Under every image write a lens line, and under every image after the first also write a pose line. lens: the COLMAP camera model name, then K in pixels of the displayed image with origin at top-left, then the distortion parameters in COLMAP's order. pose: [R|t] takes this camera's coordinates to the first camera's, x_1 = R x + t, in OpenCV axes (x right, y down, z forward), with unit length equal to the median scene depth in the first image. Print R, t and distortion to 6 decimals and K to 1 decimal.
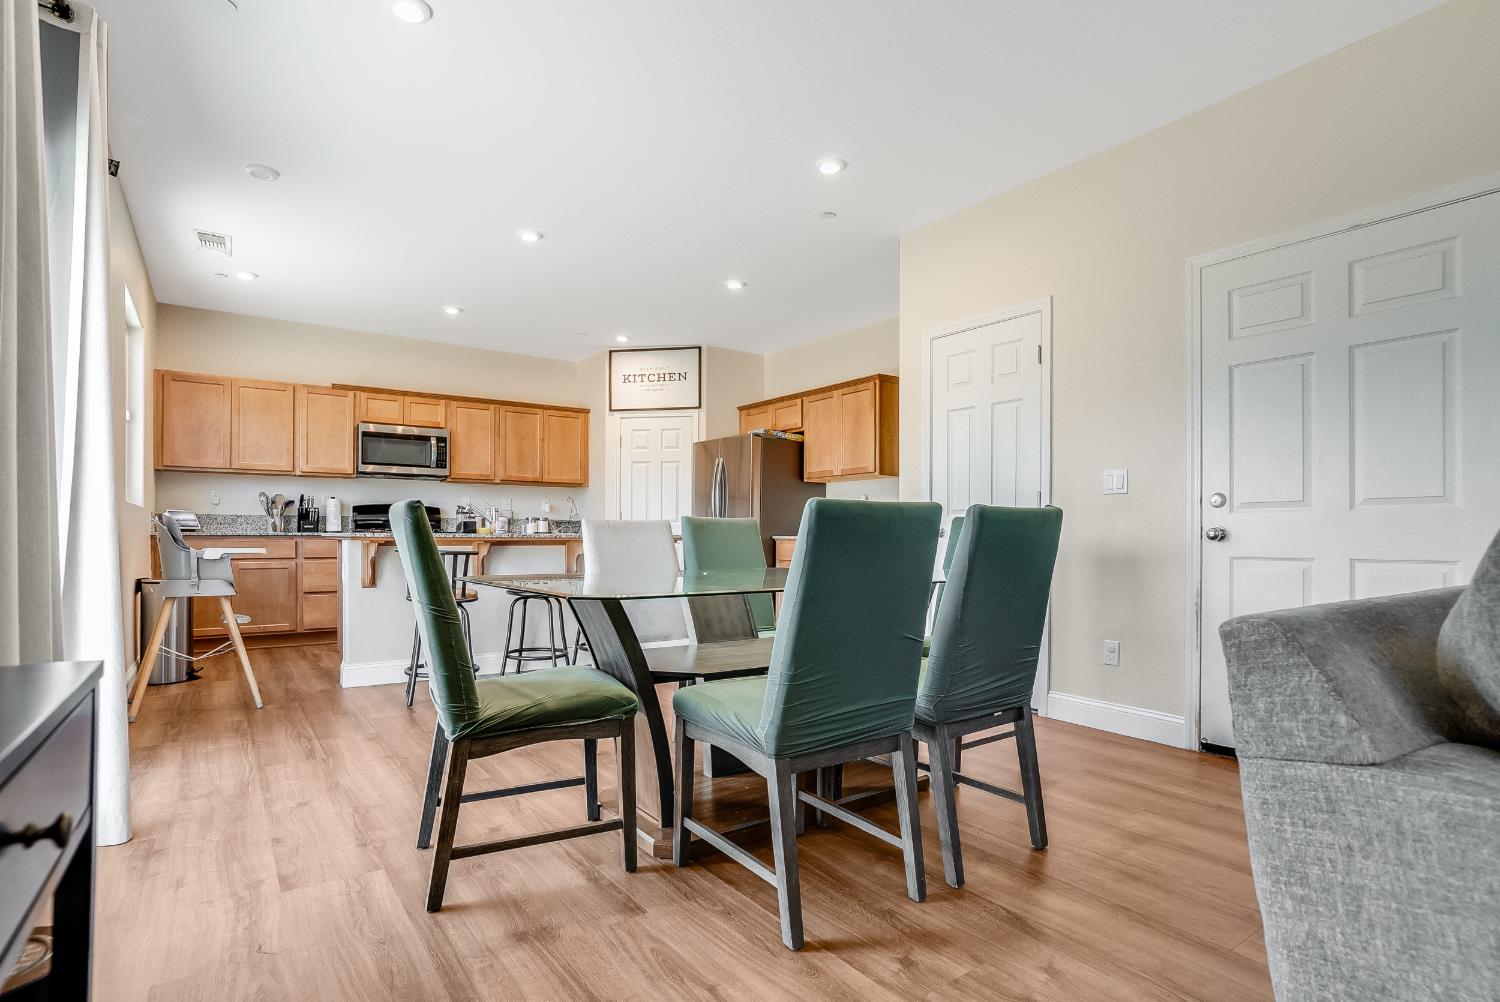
lens RADIAL K [[792.3, 0, 748.9], [0, 792.3, 526.8], [0, 0, 1]] dist [0.000290, 0.000994]
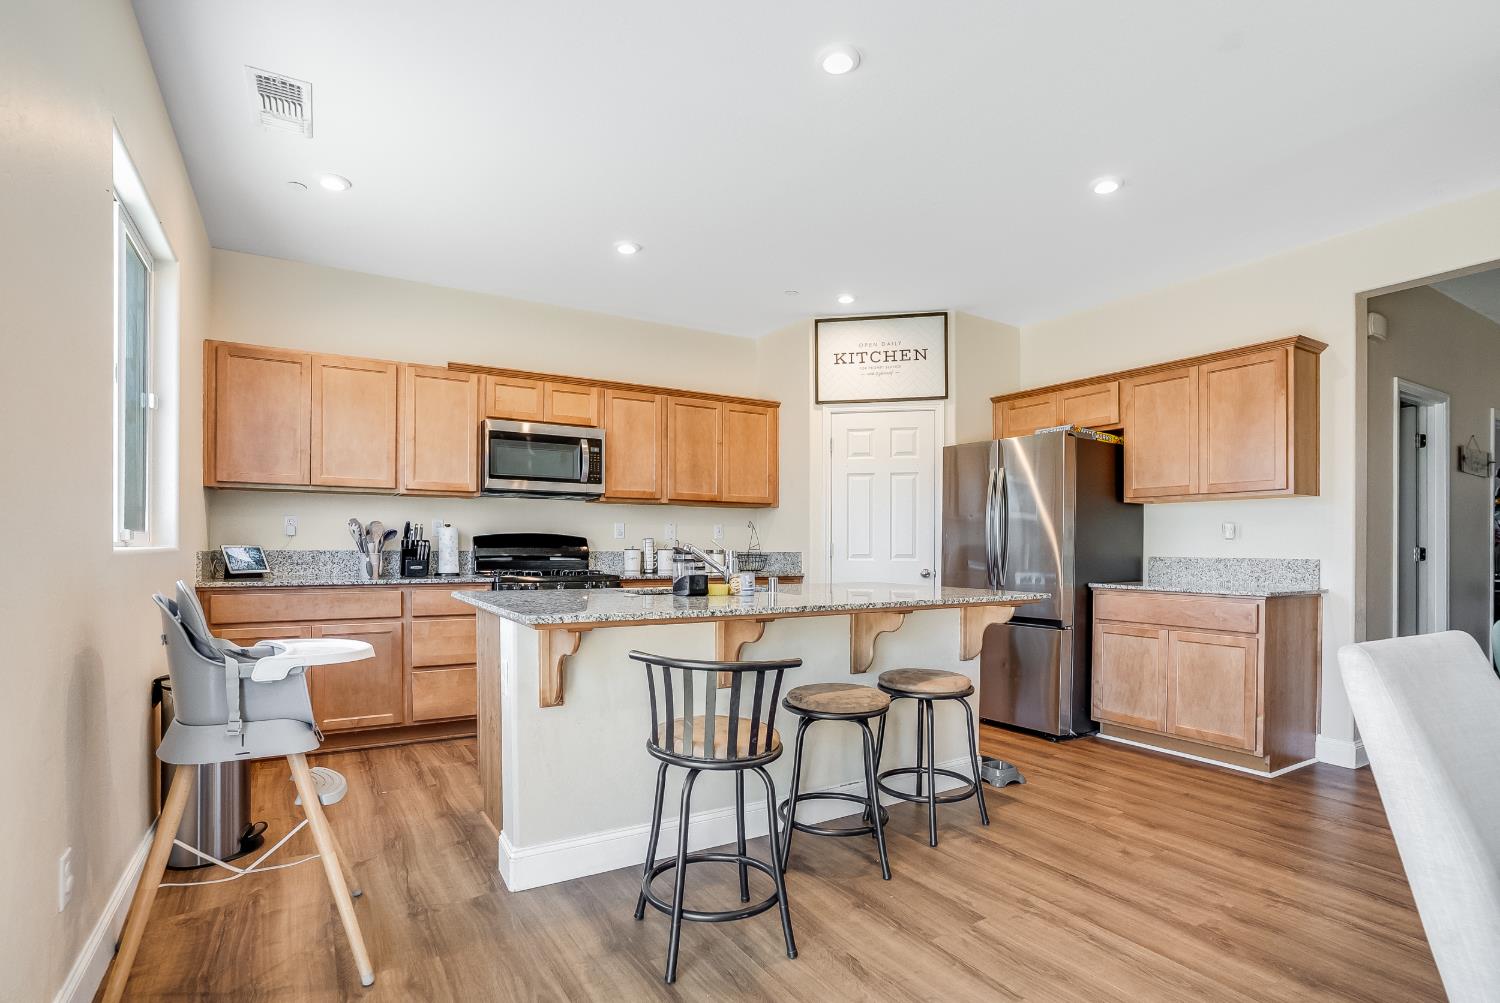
lens RADIAL K [[749.8, 0, 749.4], [0, 749.8, 544.8], [0, 0, 1]] dist [-0.033075, 0.000132]
pose [[0.998829, 0.003158, -0.048271, -0.226593], [-0.002616, 0.999933, 0.011291, -0.028147], [0.048304, -0.011151, 0.998770, 0.352058]]
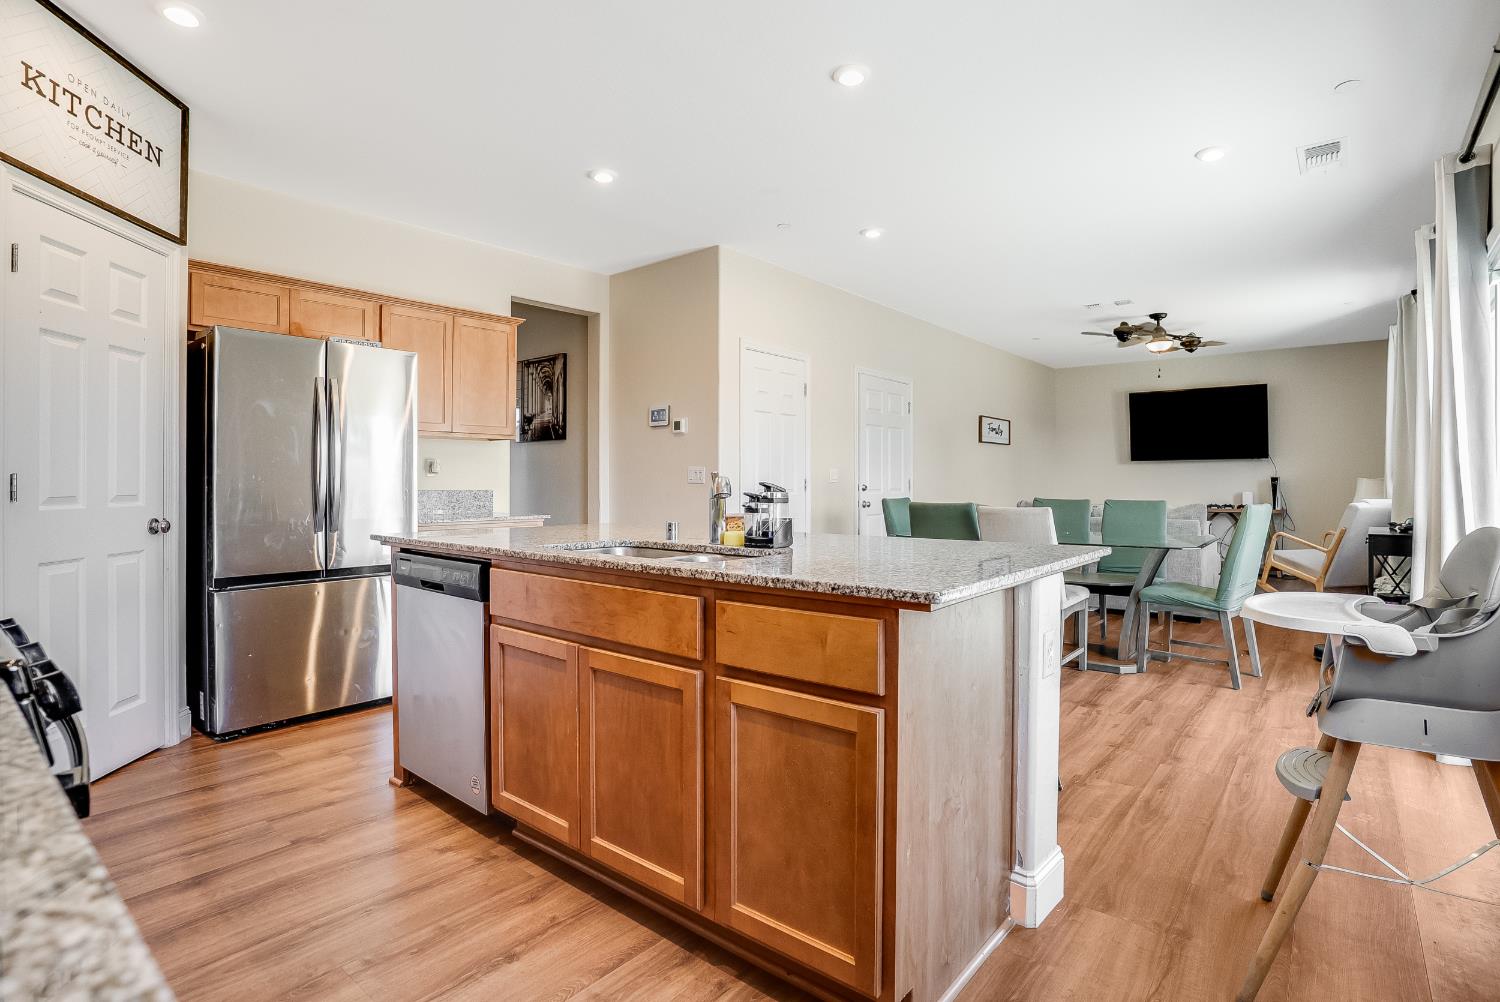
lens RADIAL K [[730.8, 0, 751.2], [0, 730.8, 485.9], [0, 0, 1]] dist [-0.031837, 0.000252]
pose [[-0.280667, -0.008279, 0.959769, -0.592992], [-0.013191, 0.999902, 0.004768, -0.022195], [-0.959714, -0.011322, -0.280749, 0.894668]]
